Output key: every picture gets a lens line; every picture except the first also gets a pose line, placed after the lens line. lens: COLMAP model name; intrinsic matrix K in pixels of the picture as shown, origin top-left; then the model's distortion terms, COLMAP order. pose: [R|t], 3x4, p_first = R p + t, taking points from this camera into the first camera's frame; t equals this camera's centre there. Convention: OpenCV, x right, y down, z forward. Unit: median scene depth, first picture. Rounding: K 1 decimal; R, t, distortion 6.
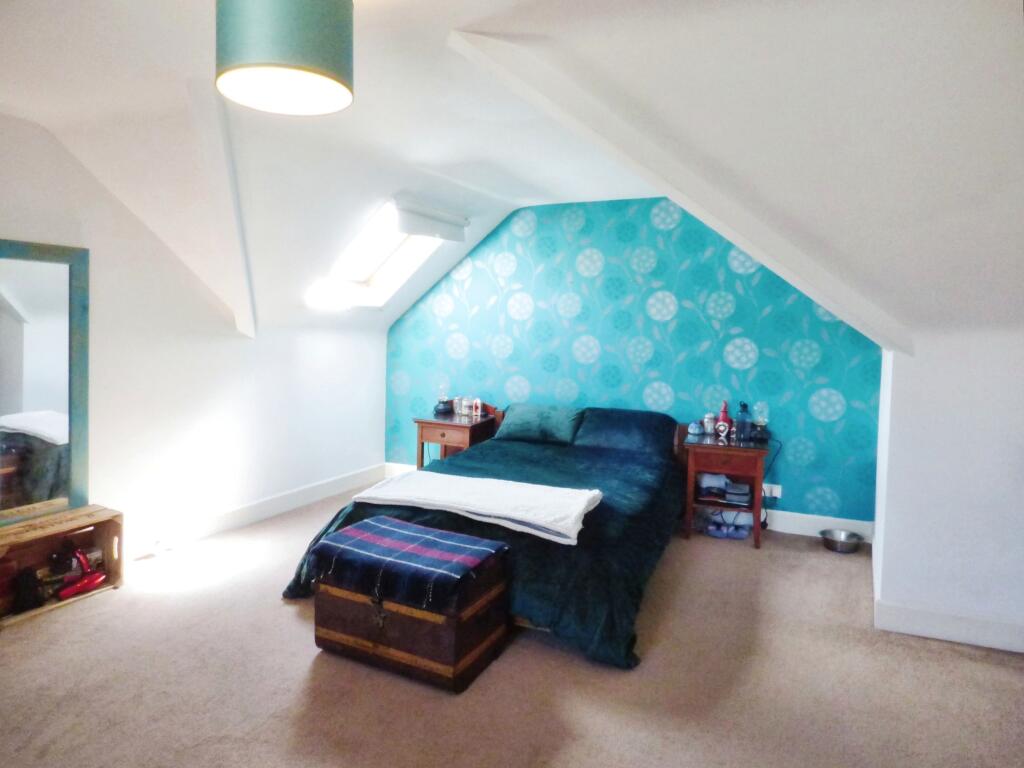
lens RADIAL K [[604.4, 0, 512.1], [0, 604.4, 349.2], [0, 0, 1]] dist [-0.024148, 0.000100]
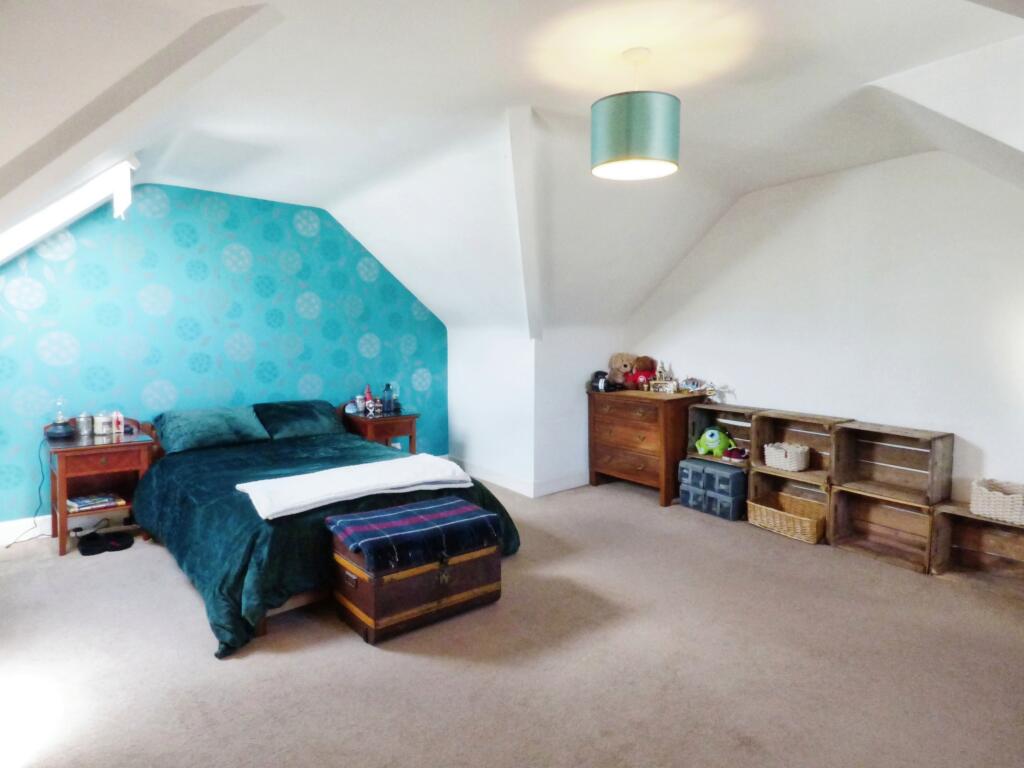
lens RADIAL K [[576.2, 0, 512.0], [0, 576.2, 384.0], [0, 0, 1]] dist [-0.000464, 0.000133]
pose [[0.439958, -0.090152, 0.893482, -0.583972], [0.029429, 0.995861, 0.085991, -0.008192], [-0.897536, -0.011538, 0.440790, 0.203187]]
